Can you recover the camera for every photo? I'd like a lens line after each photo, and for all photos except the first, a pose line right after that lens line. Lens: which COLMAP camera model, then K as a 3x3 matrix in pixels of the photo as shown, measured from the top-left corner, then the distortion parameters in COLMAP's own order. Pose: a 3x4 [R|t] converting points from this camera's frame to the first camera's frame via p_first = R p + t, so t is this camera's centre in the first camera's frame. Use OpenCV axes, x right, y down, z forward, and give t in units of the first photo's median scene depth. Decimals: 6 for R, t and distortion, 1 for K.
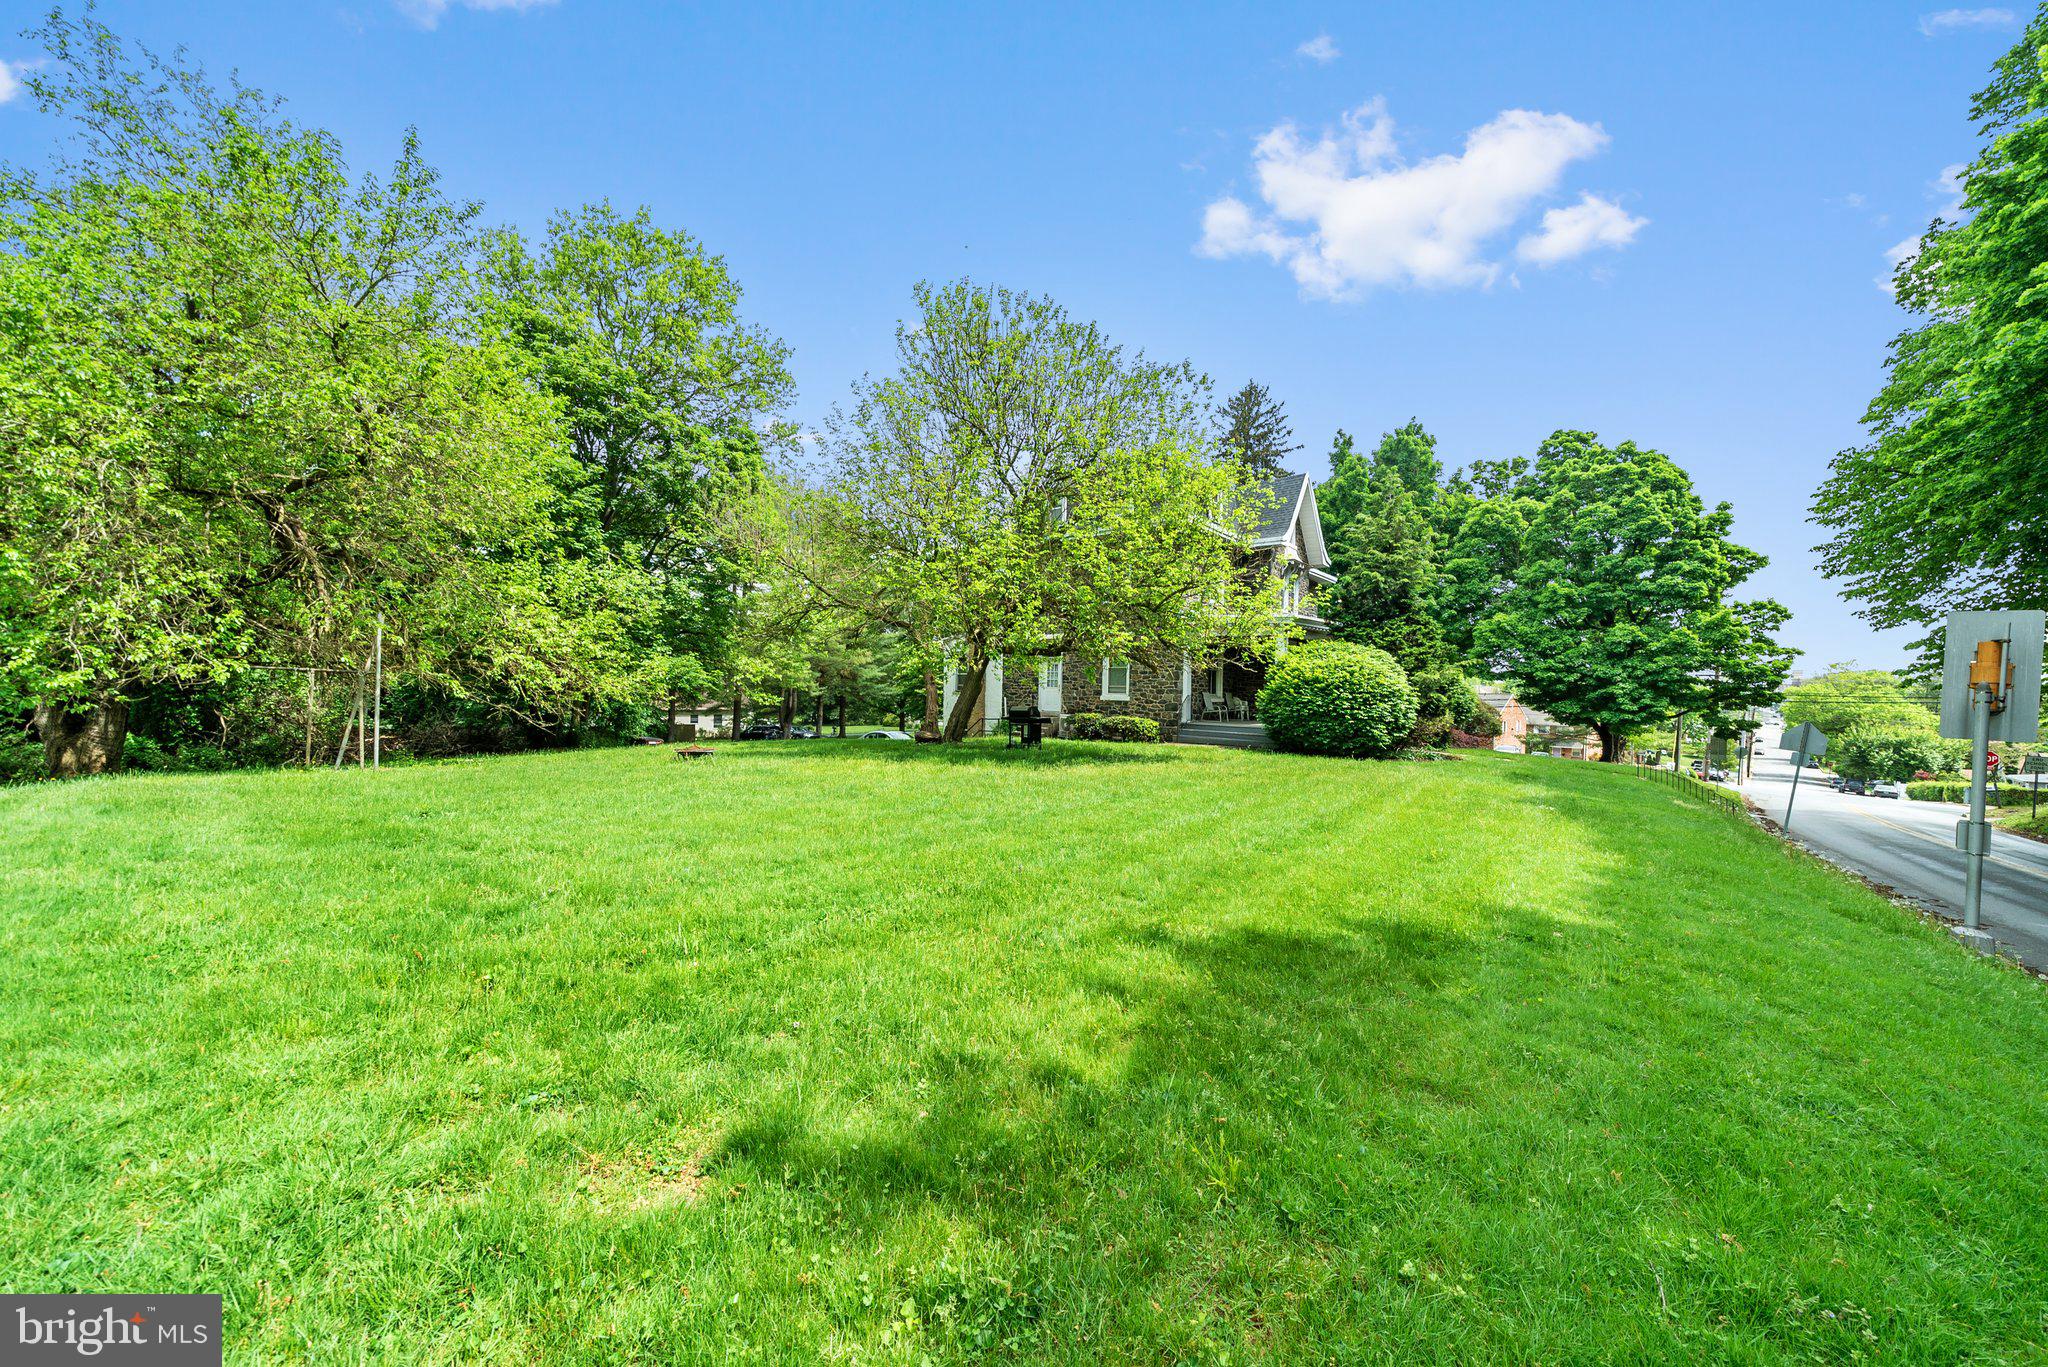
lens RADIAL K [[703.6, 0, 1024.0], [0, 703.6, 683.5], [0, 0, 1]] dist [-0.000448, -0.000017]
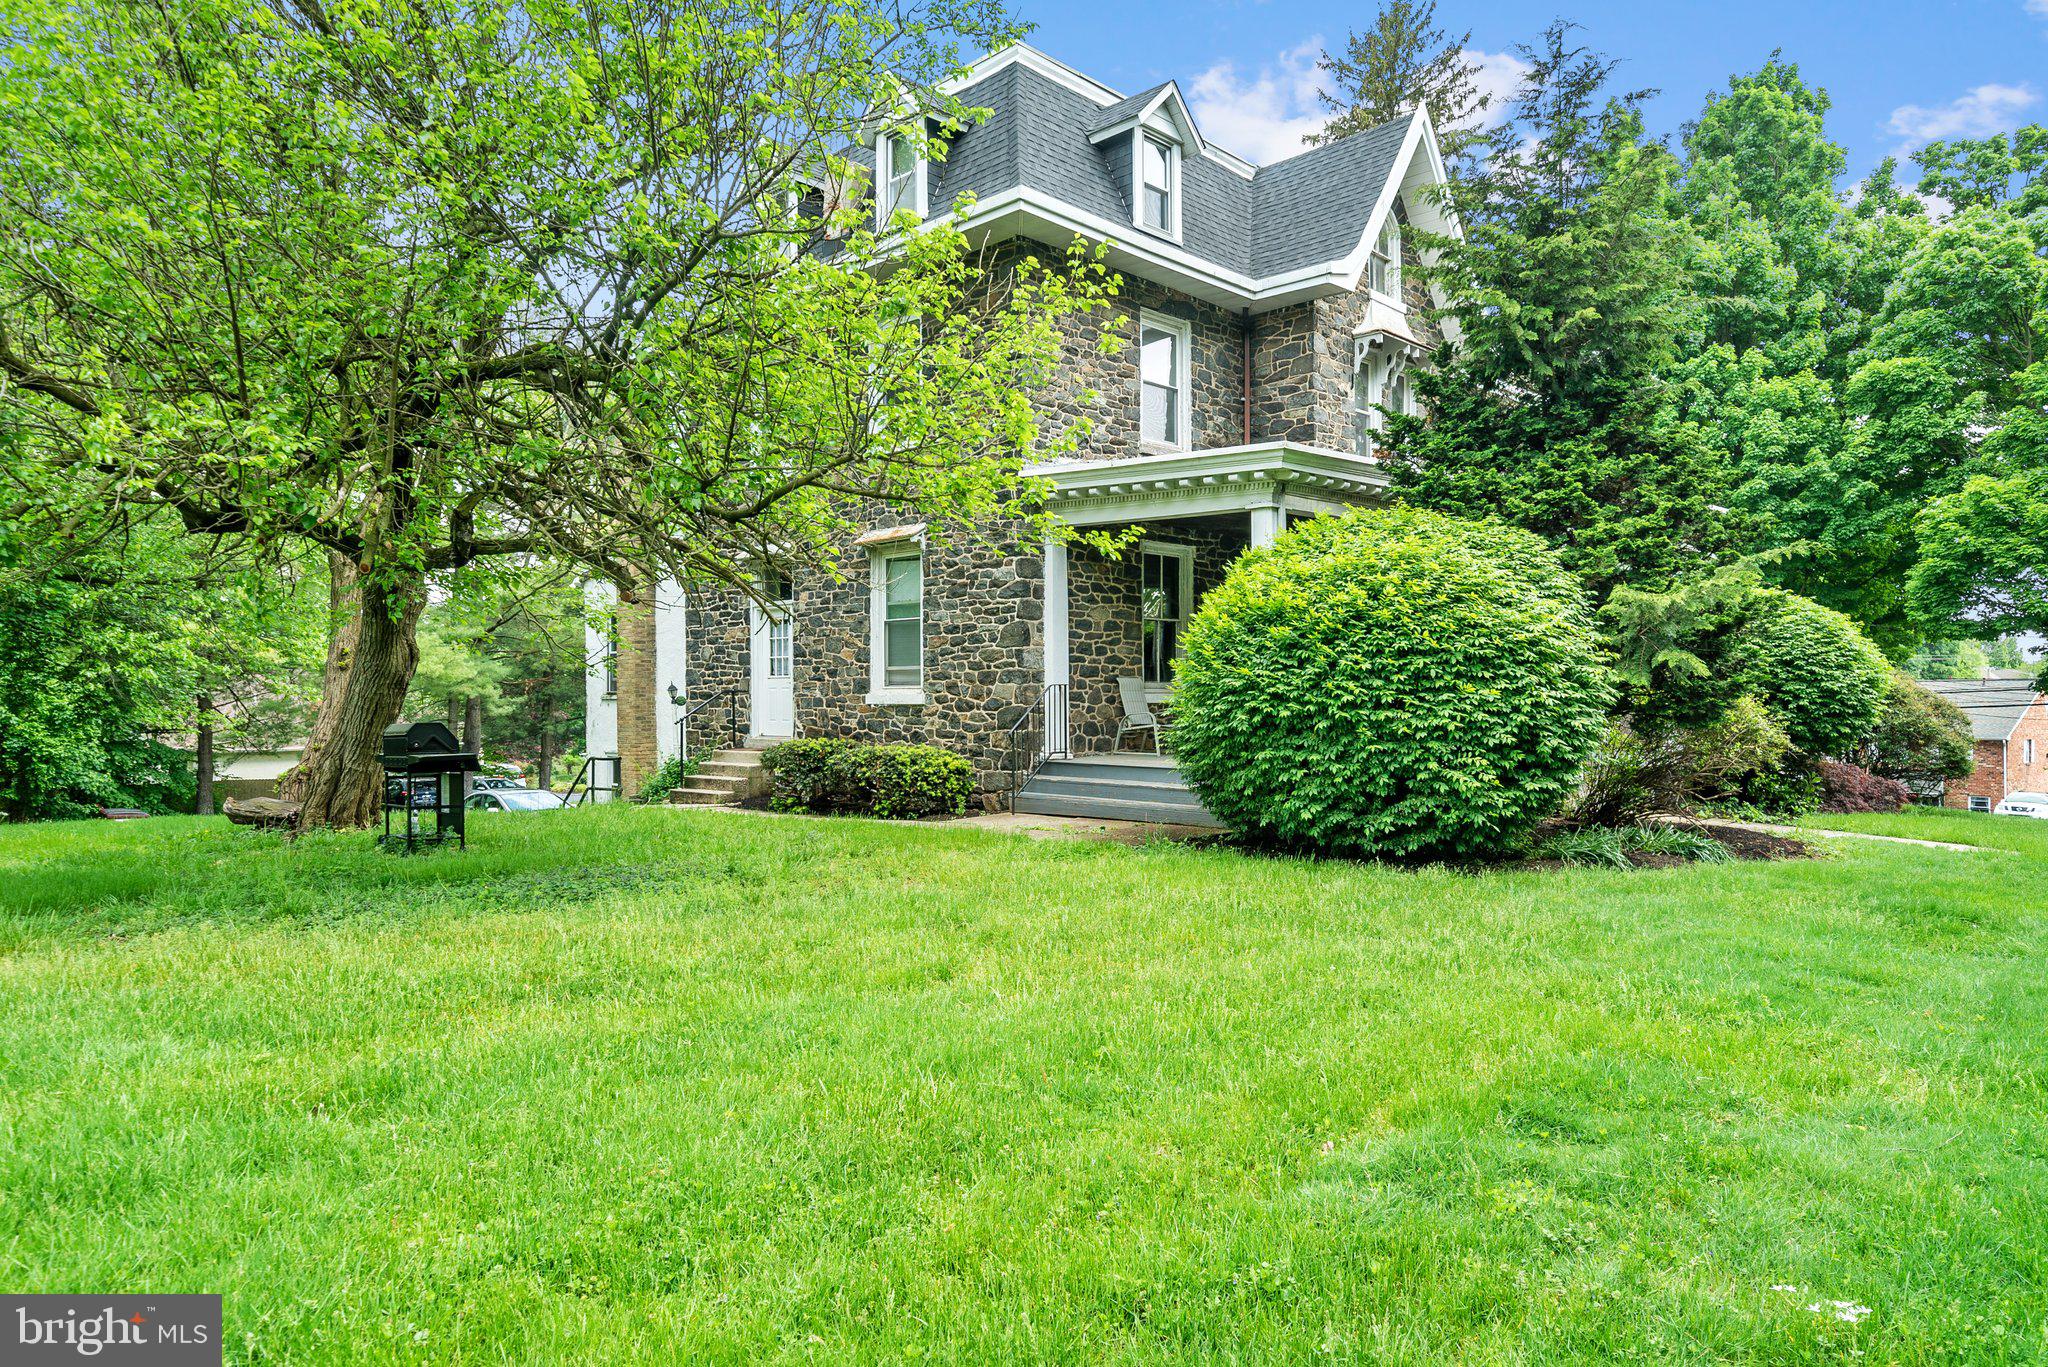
lens RADIAL K [[1313.5, 0, 1024.0], [0, 1313.5, 683.5], [0, 0, 1]] dist [0.005795, 0.004006]
pose [[0.997755, -0.025769, -0.061814, 0.245367], [0.025555, 0.999664, -0.004245, 0.017536], [0.061903, 0.002656, 0.998079, 0.290442]]
